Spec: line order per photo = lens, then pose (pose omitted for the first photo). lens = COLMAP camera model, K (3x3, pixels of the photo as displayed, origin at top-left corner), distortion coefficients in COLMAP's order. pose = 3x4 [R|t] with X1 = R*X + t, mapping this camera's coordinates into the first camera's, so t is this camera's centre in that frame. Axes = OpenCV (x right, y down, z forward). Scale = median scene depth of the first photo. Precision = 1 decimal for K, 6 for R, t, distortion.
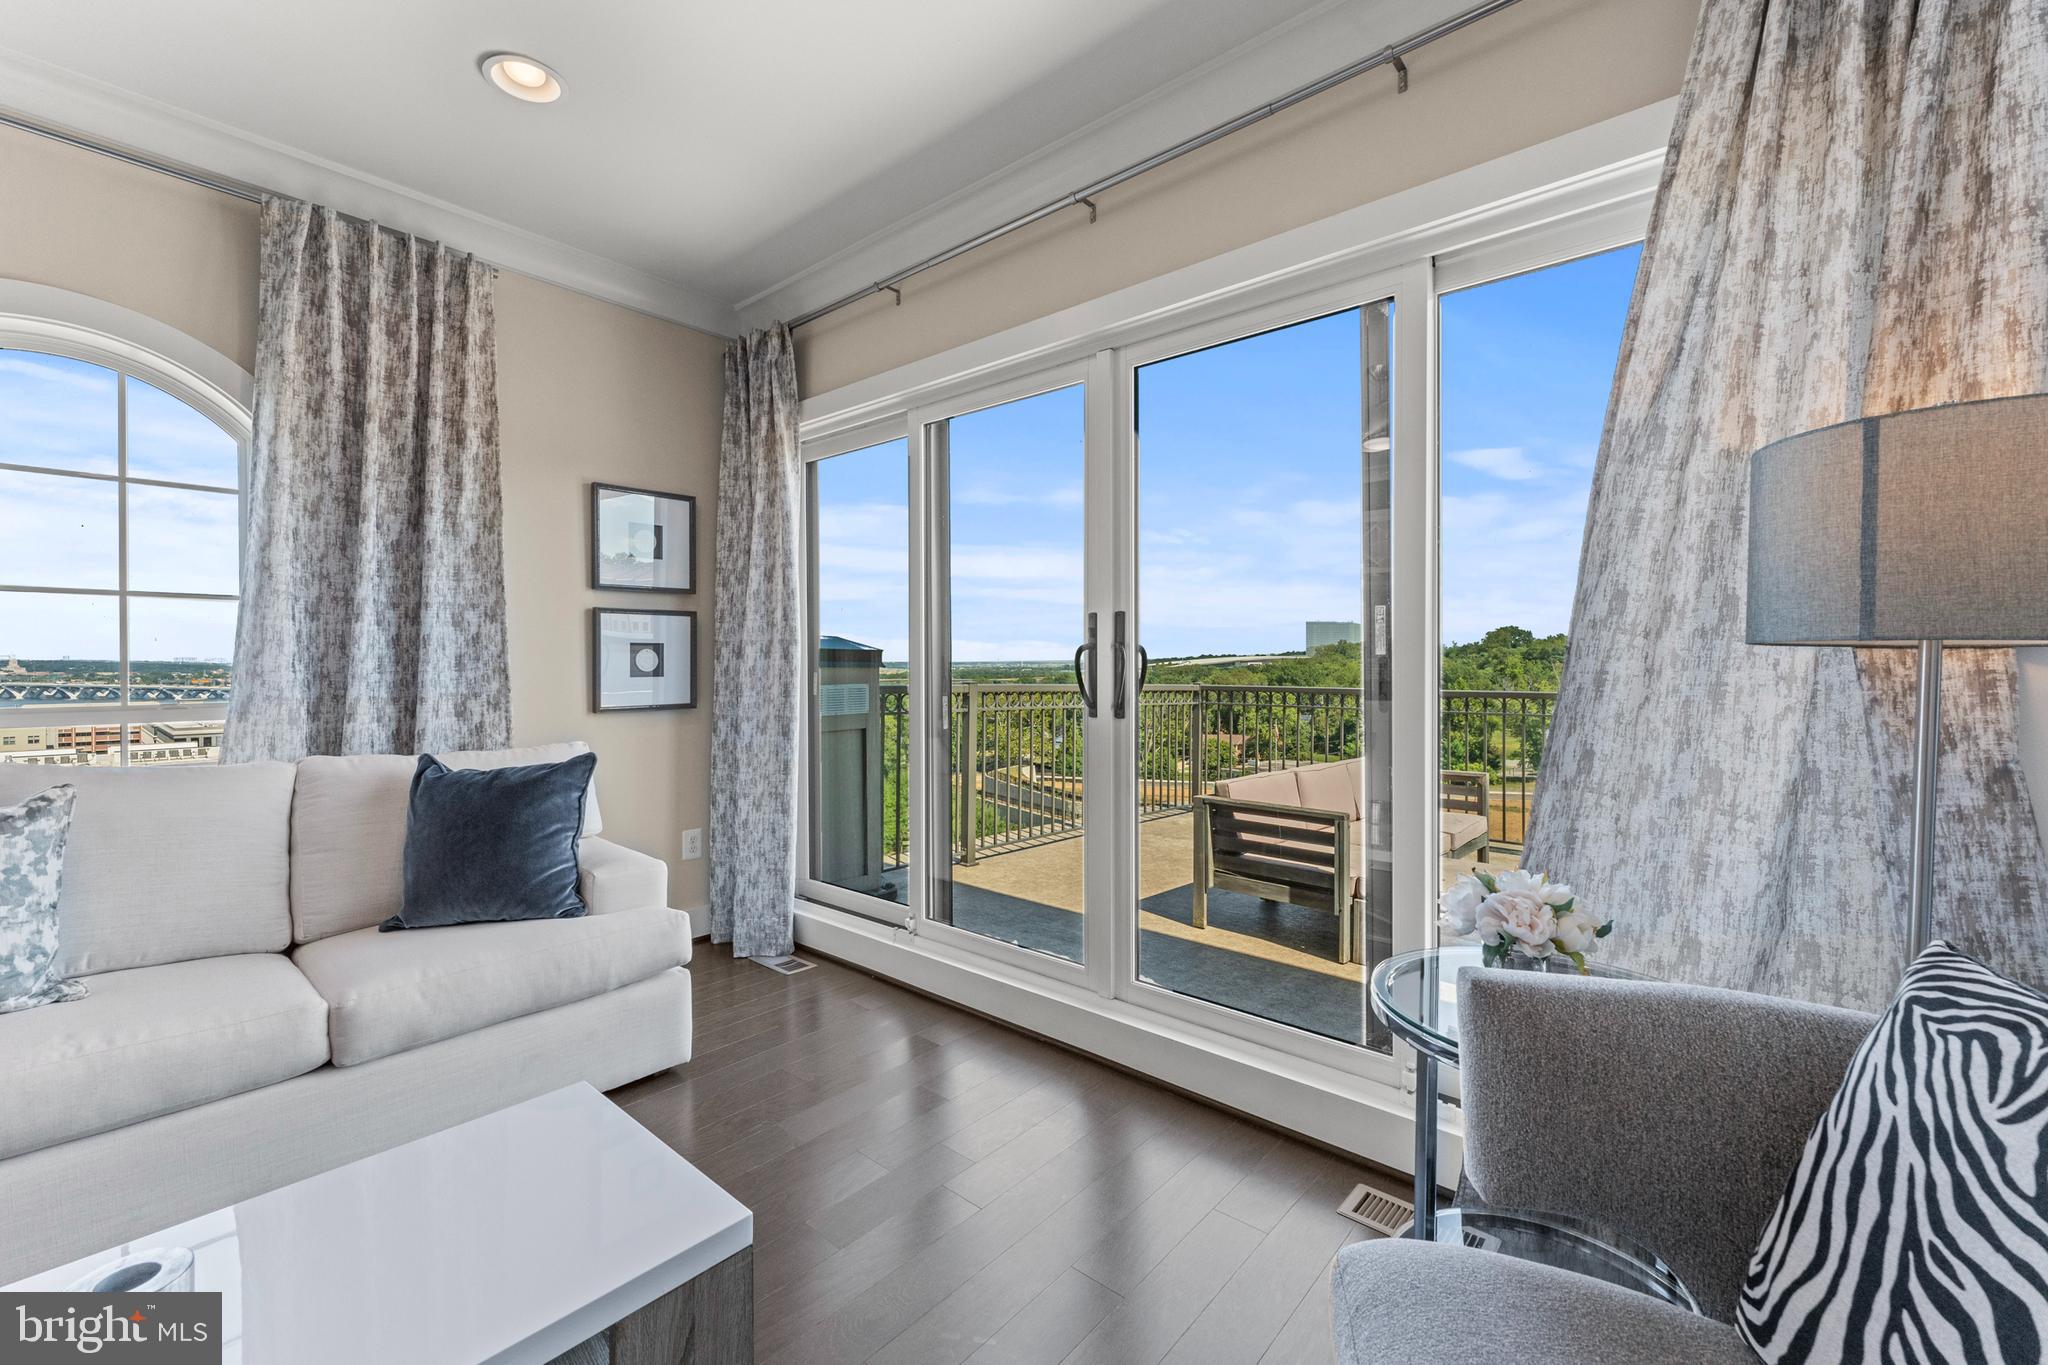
lens RADIAL K [[840.0, 0, 1023.5], [0, 840.0, 673.9], [0, 0, 1]] dist [-0.001355, 0.000291]
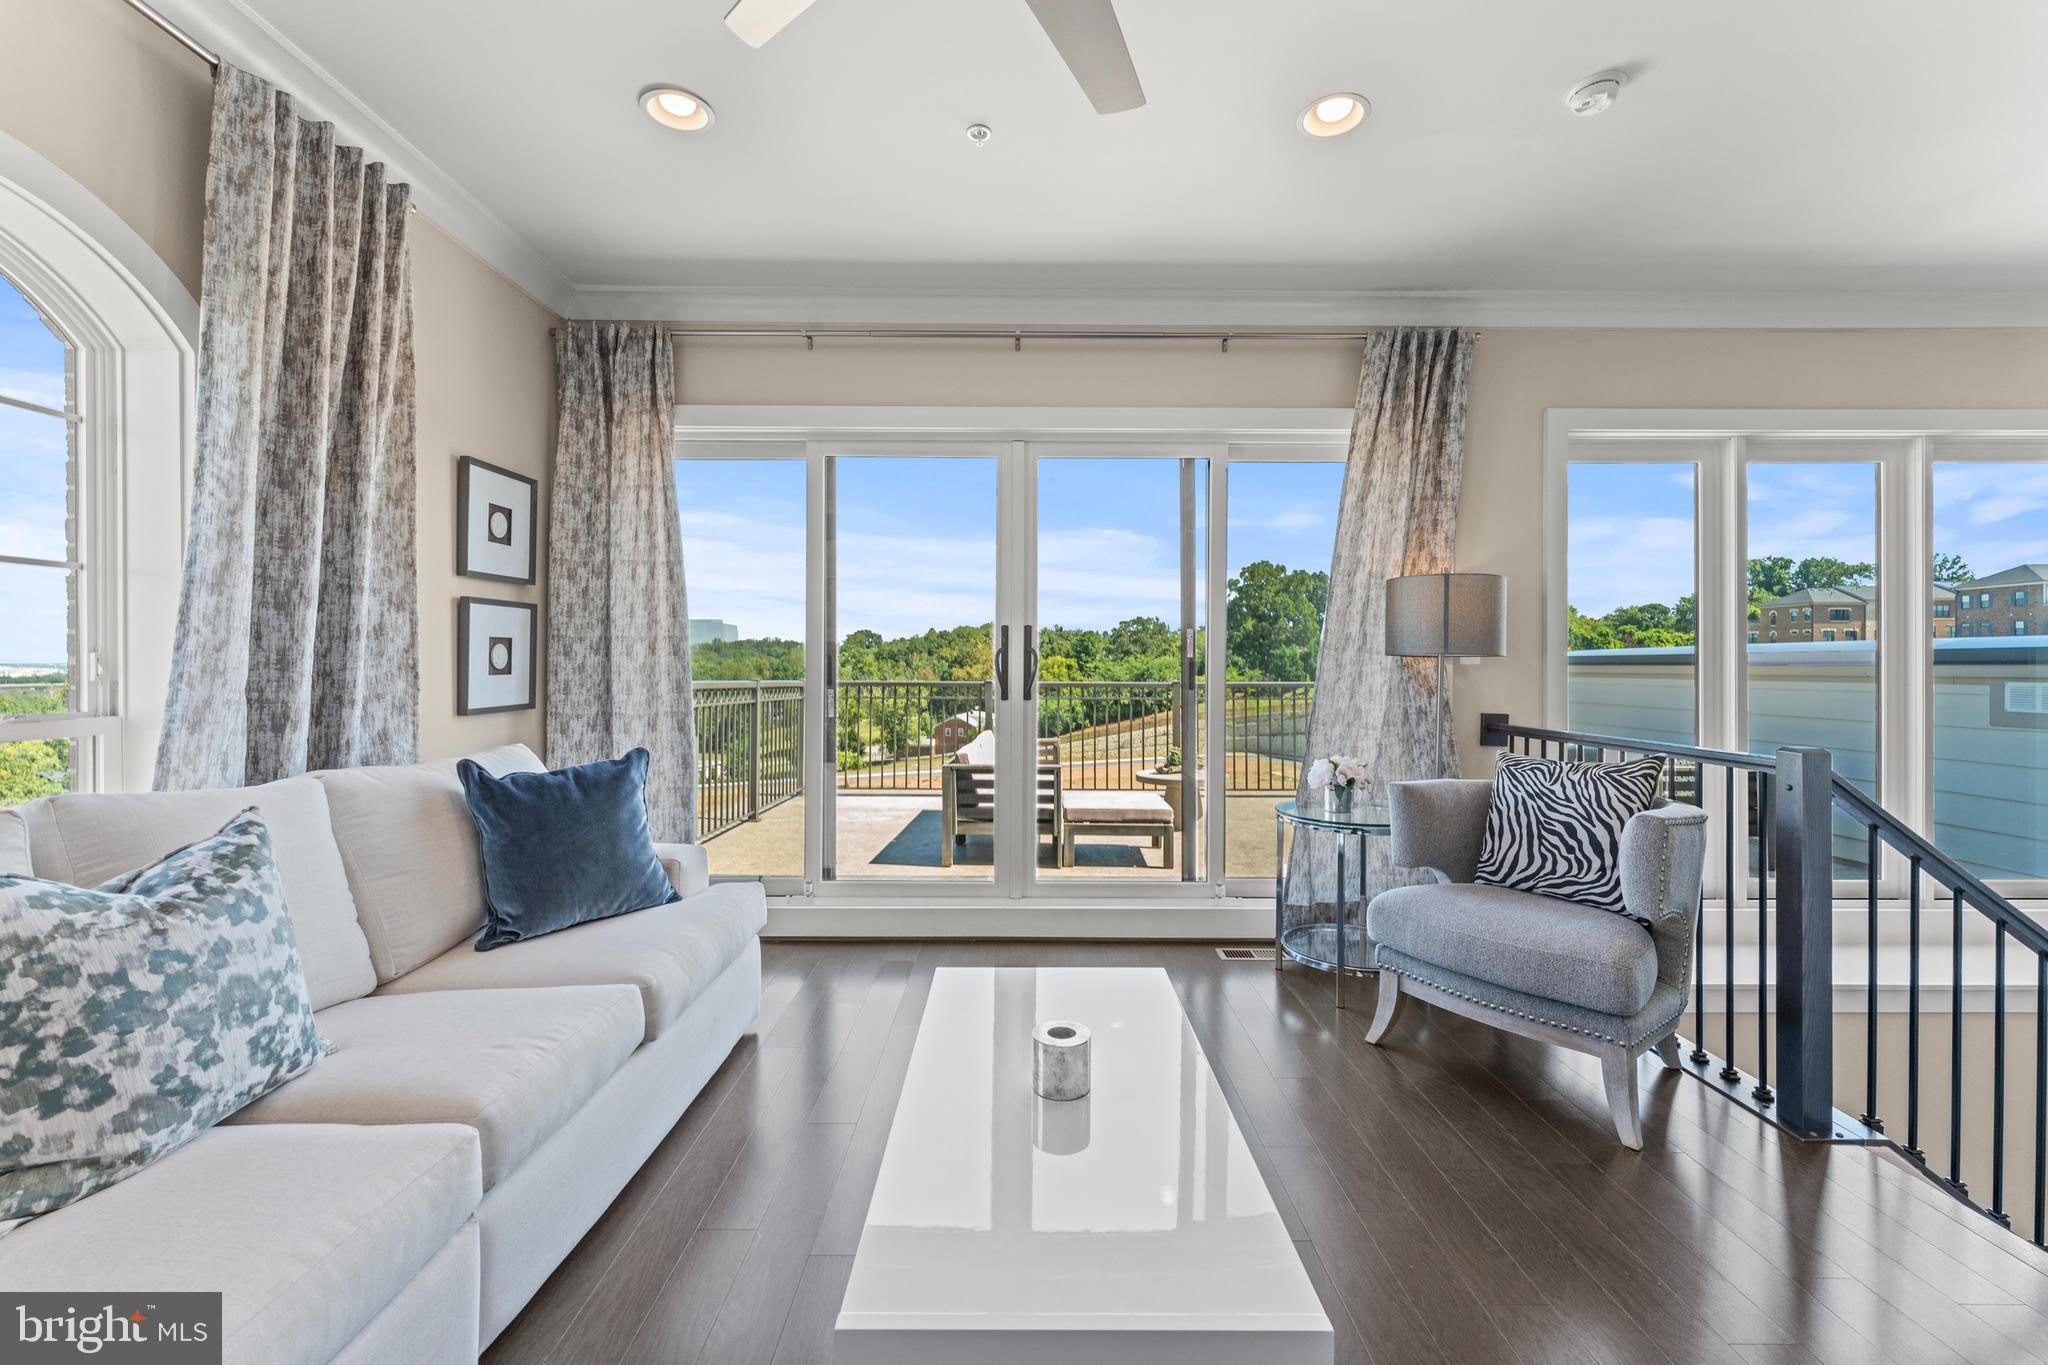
lens RADIAL K [[840.0, 0, 1021.7], [0, 840.0, 672.3], [0, 0, 1]] dist [-0.001355, 0.000291]
pose [[0.753792, -0.004935, 0.657095, -0.717900], [0.005053, 0.999986, 0.001713, 0.002568], [-0.657094, 0.002029, 0.753806, -0.063579]]
